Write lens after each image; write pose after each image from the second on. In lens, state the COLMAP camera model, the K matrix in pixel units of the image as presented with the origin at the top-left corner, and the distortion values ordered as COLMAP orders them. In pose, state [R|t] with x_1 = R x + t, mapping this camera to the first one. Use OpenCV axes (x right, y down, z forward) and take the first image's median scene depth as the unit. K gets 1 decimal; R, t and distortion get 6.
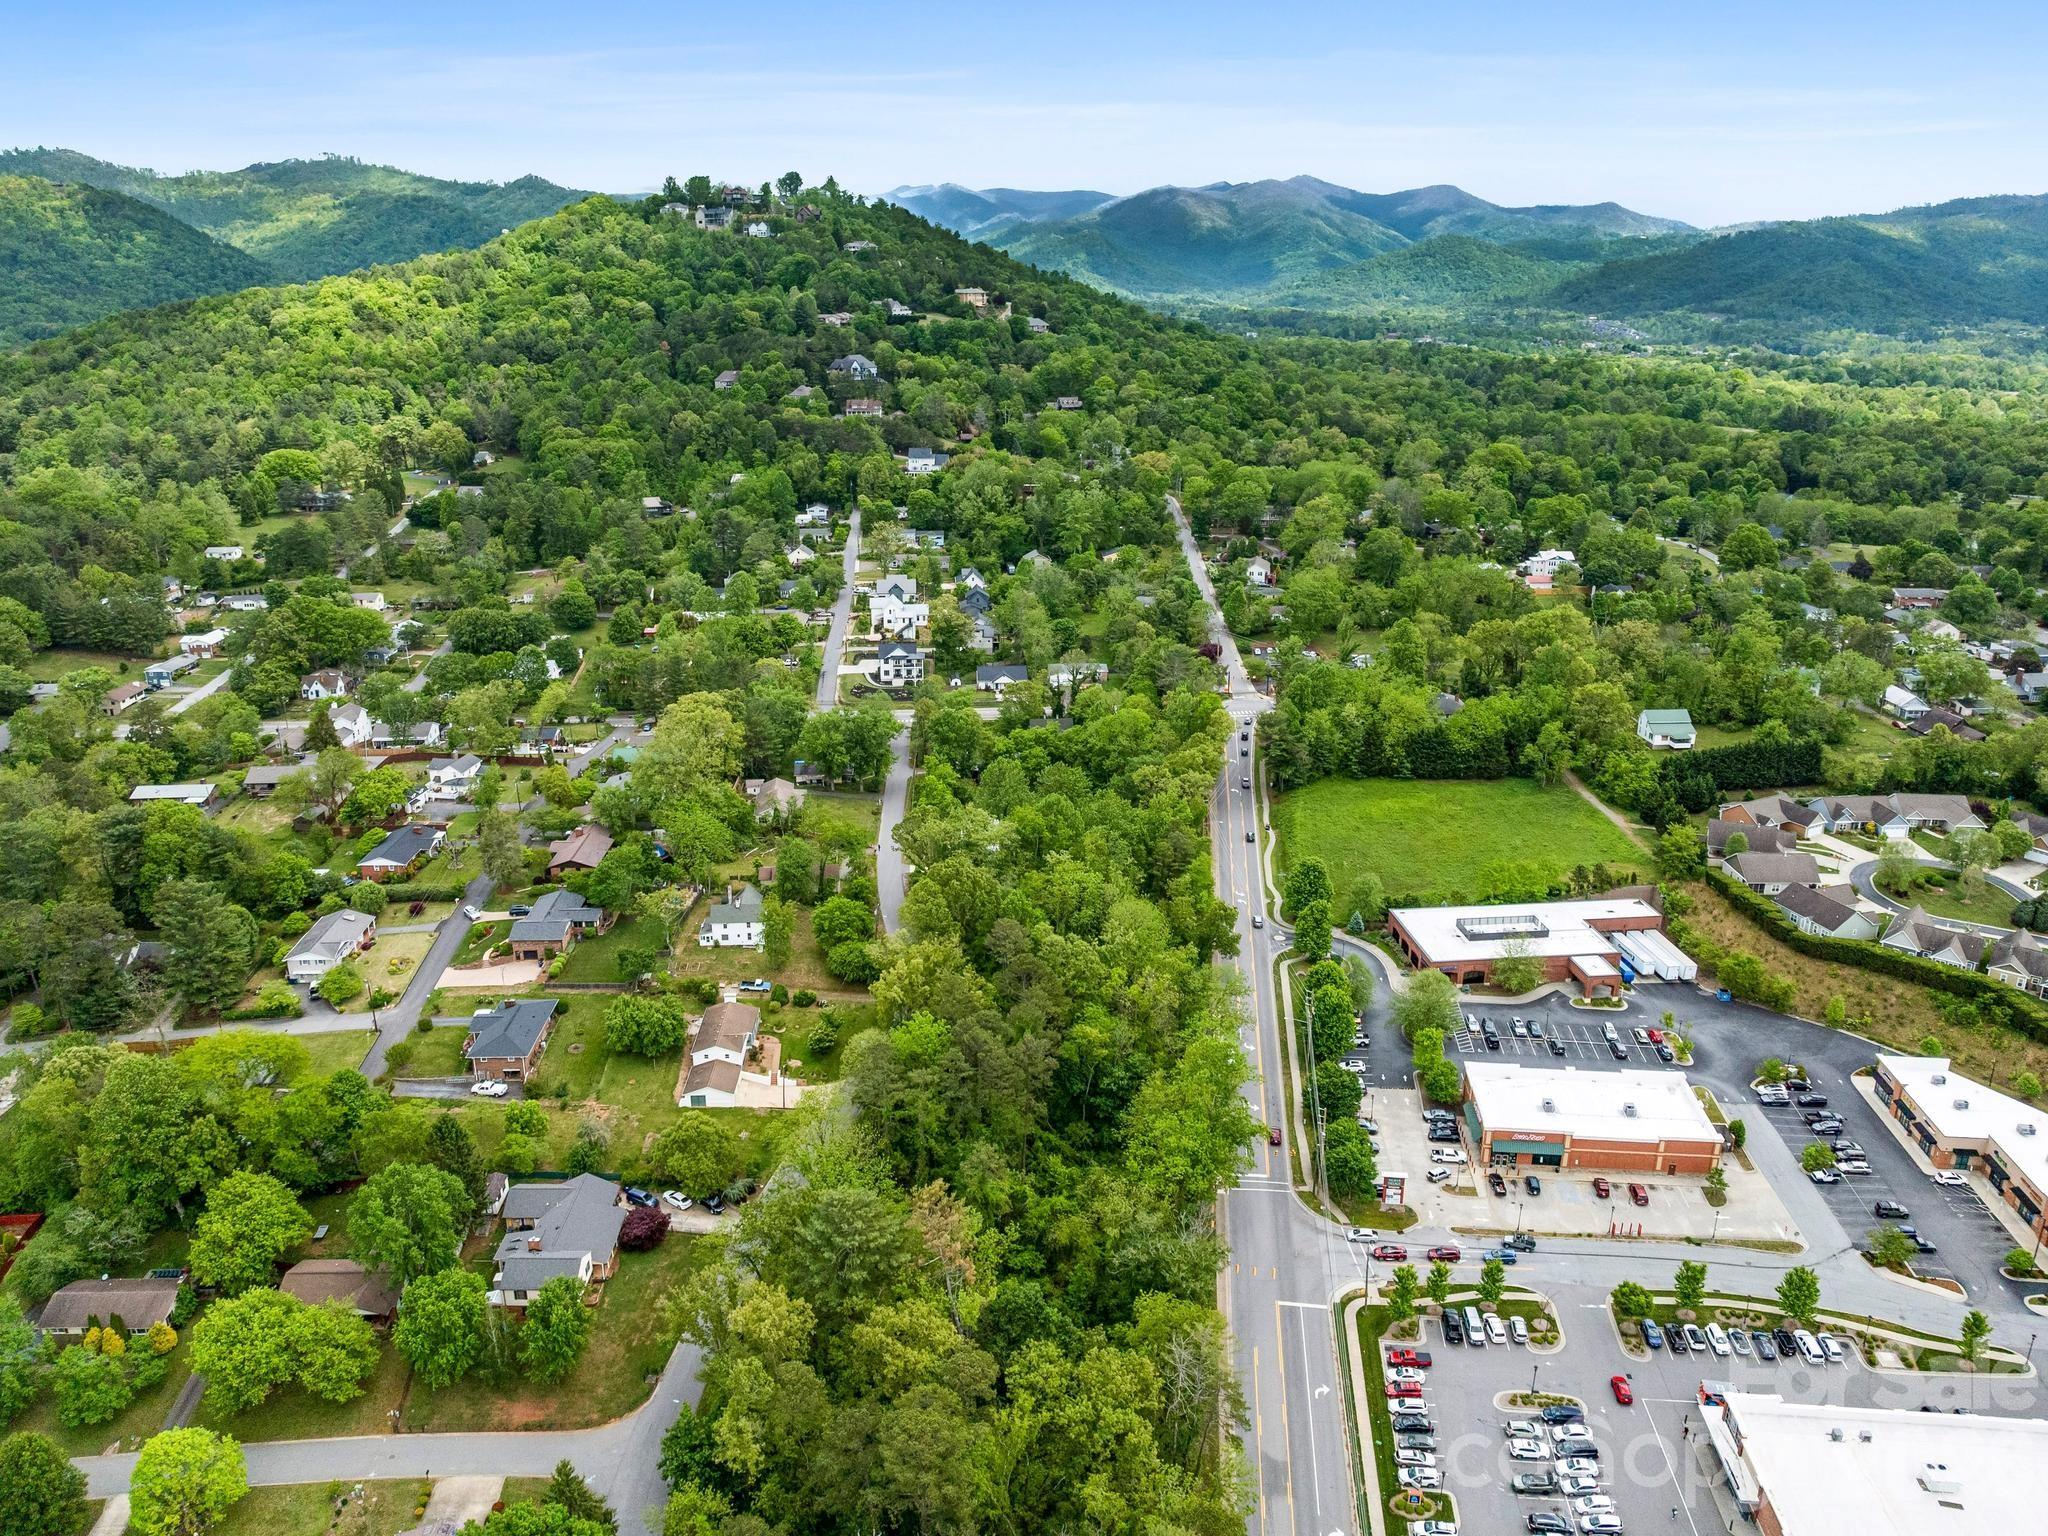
lens RADIAL K [[1438.2, 0, 1032.9], [0, 1438.2, 774.4], [0, 0, 1]] dist [-0.038226, 0.000264]
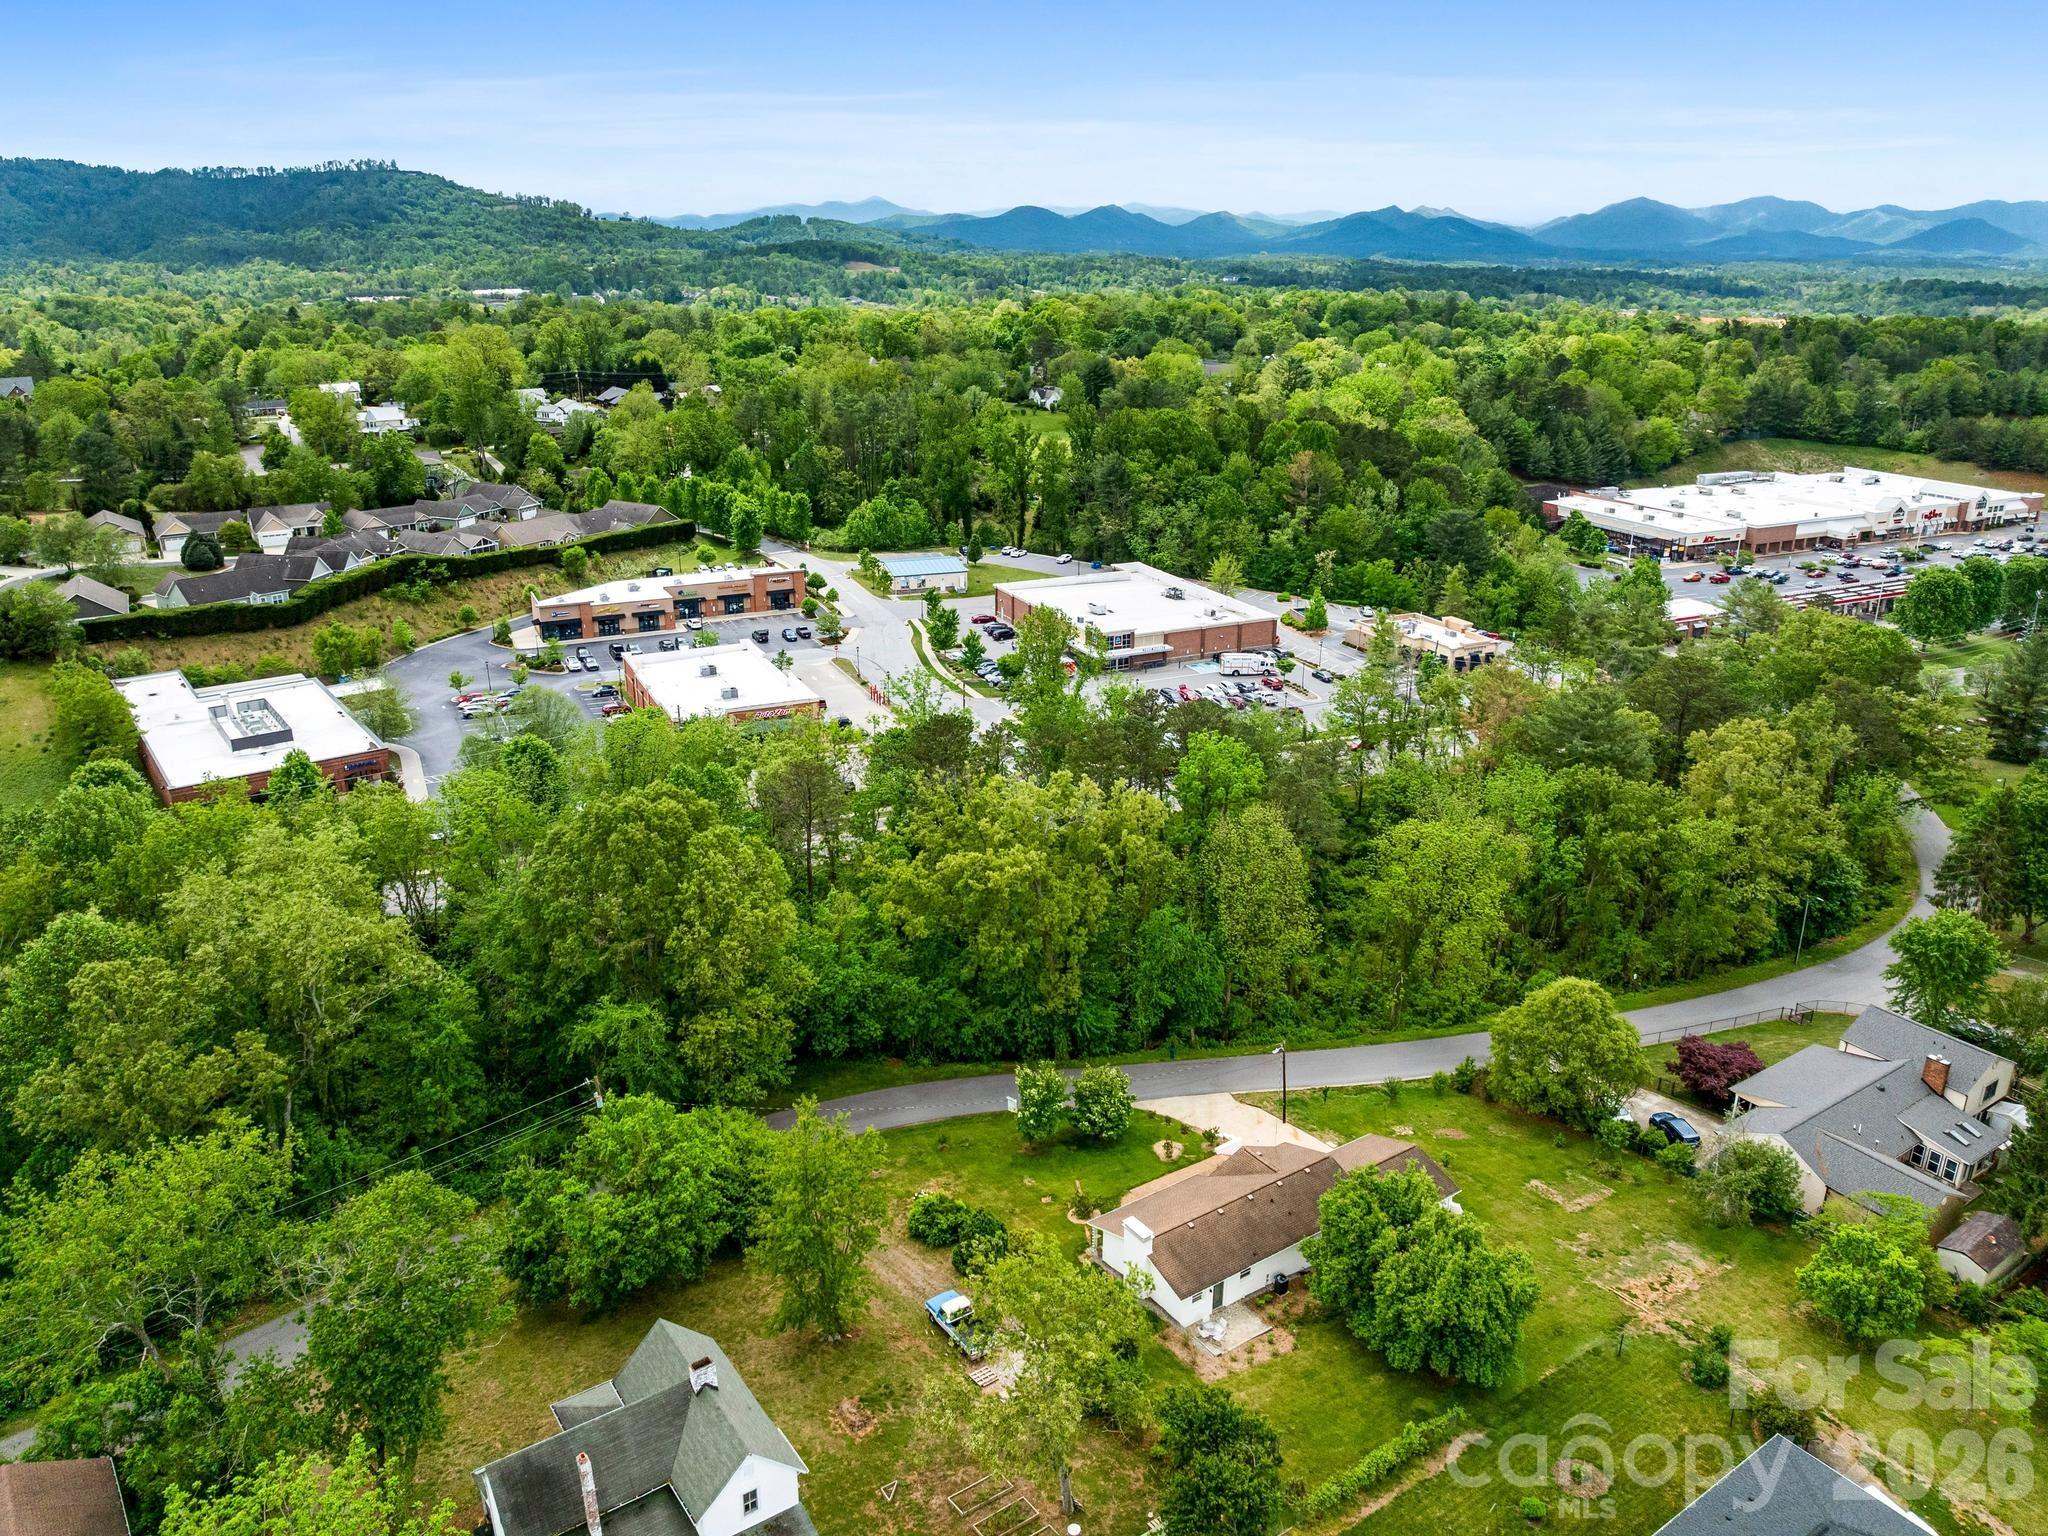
lens RADIAL K [[1438.2, 0, 1032.9], [0, 1438.2, 774.4], [0, 0, 1]] dist [-0.038226, 0.000264]
pose [[-0.532843, -0.296932, 0.792408, -0.379294], [0.266077, 0.830130, 0.489987, -0.095265], [-0.803294, 0.471927, -0.363322, 0.957633]]
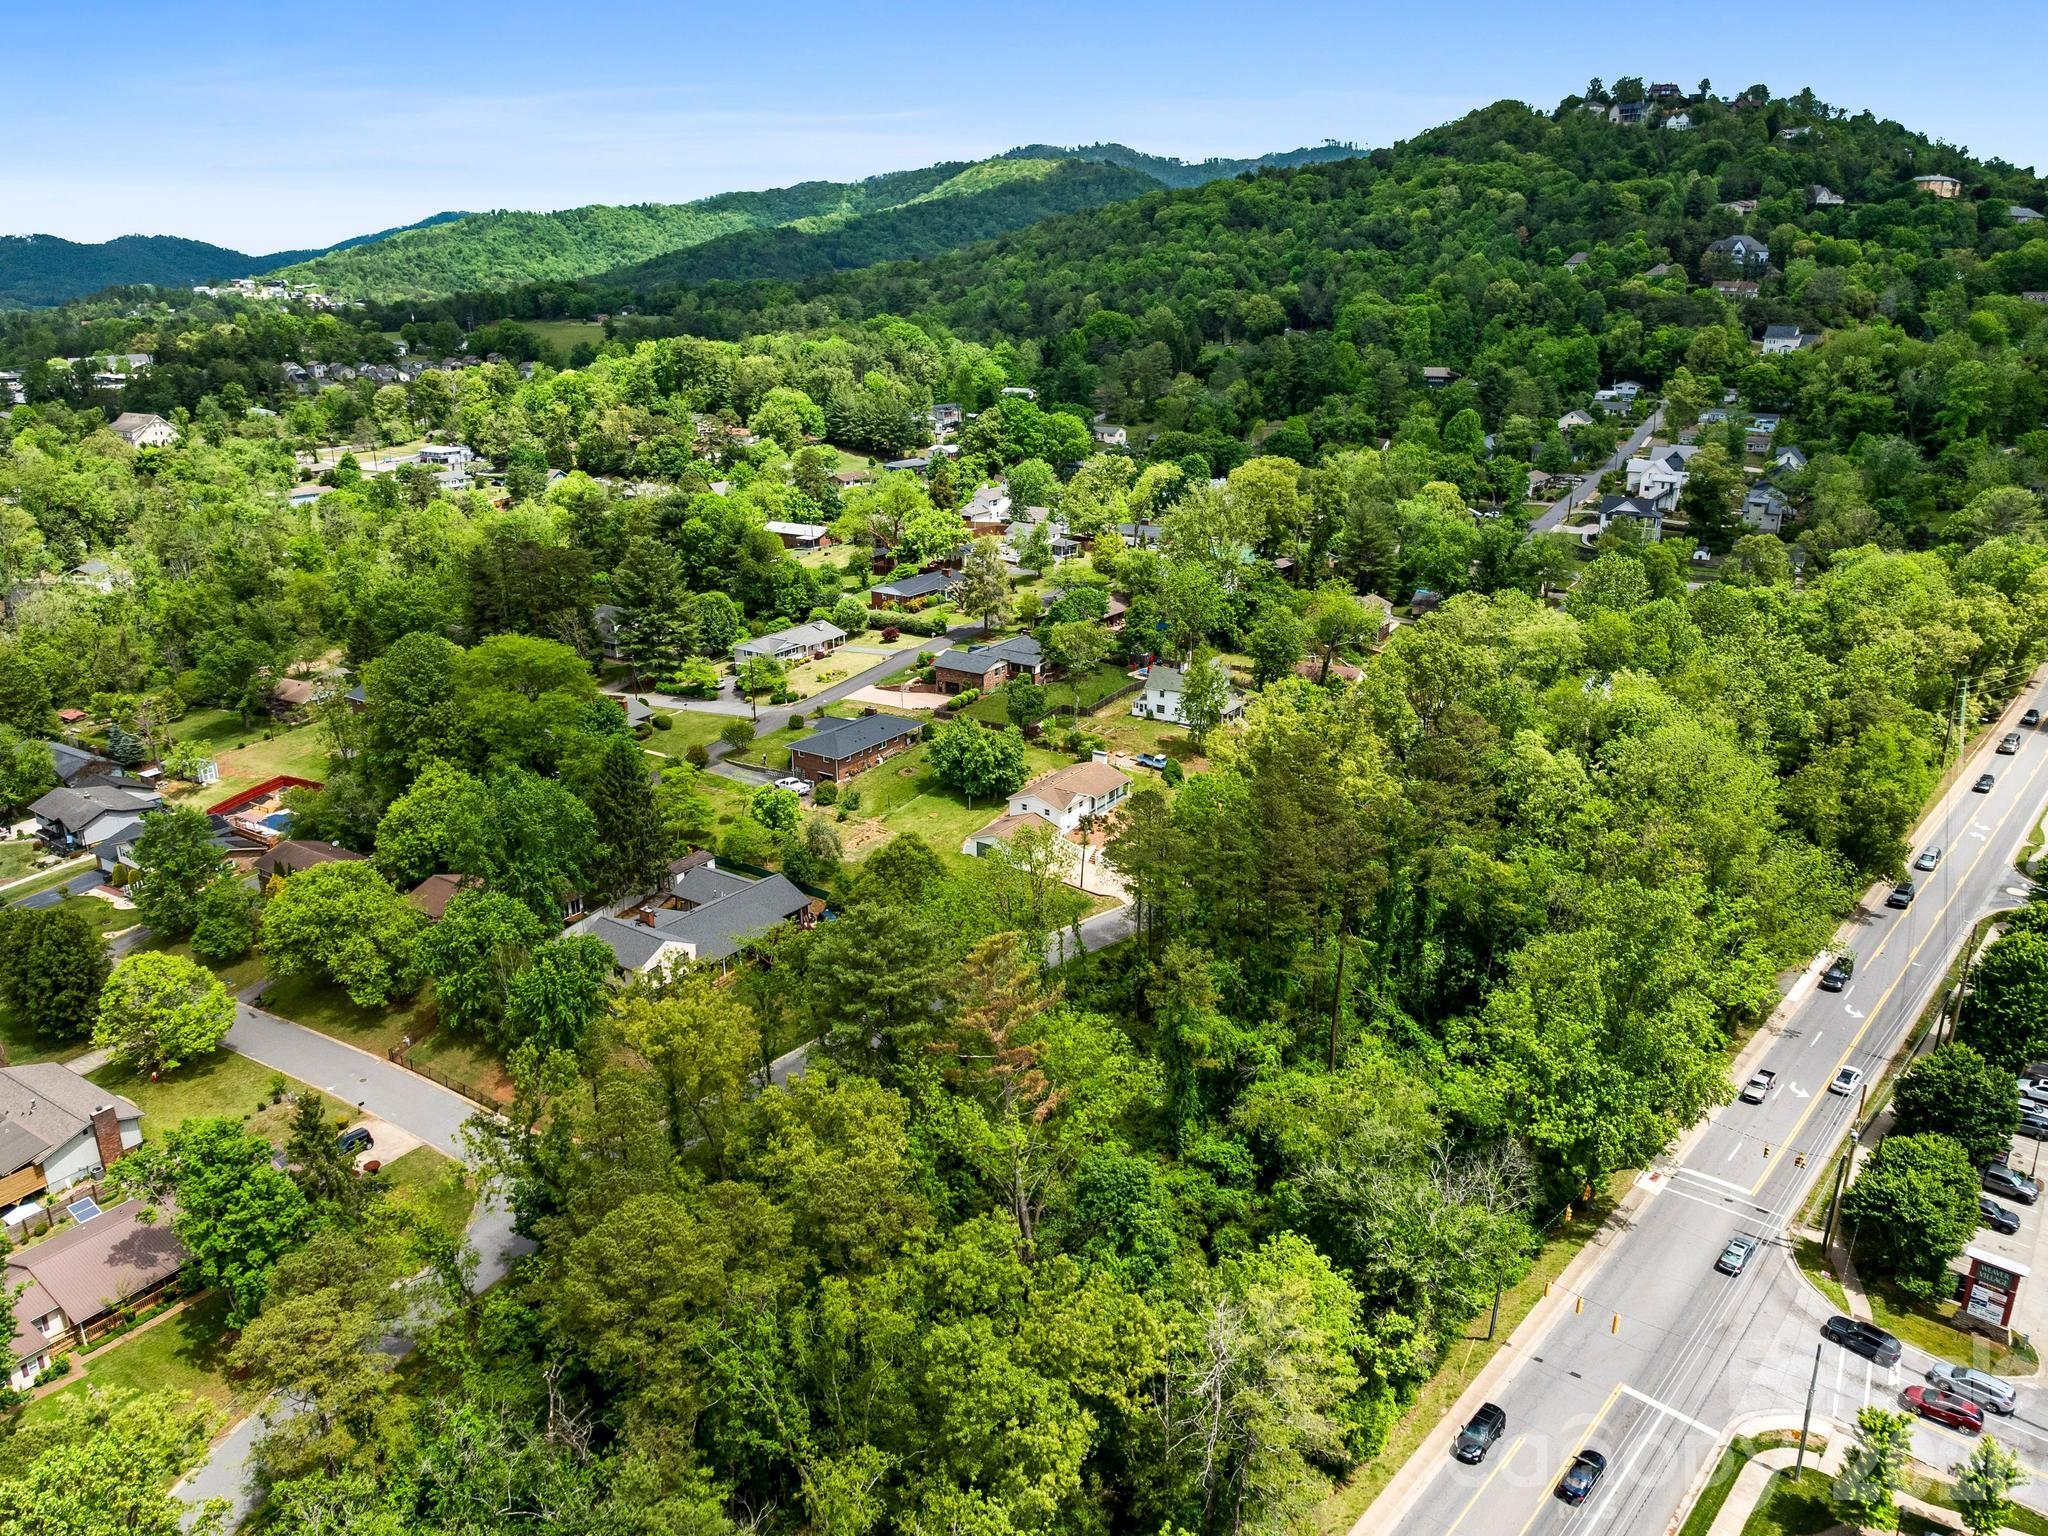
lens RADIAL K [[1443.5, 0, 1024.0], [0, 1443.5, 768.0], [0, 0, 1]] dist [-0.048586, 0.017511]
pose [[0.808998, 0.183962, -0.558283, 0.161630], [-0.181517, 0.981531, 0.060395, 0.106509], [0.559083, 0.052478, 0.827449, 0.298462]]
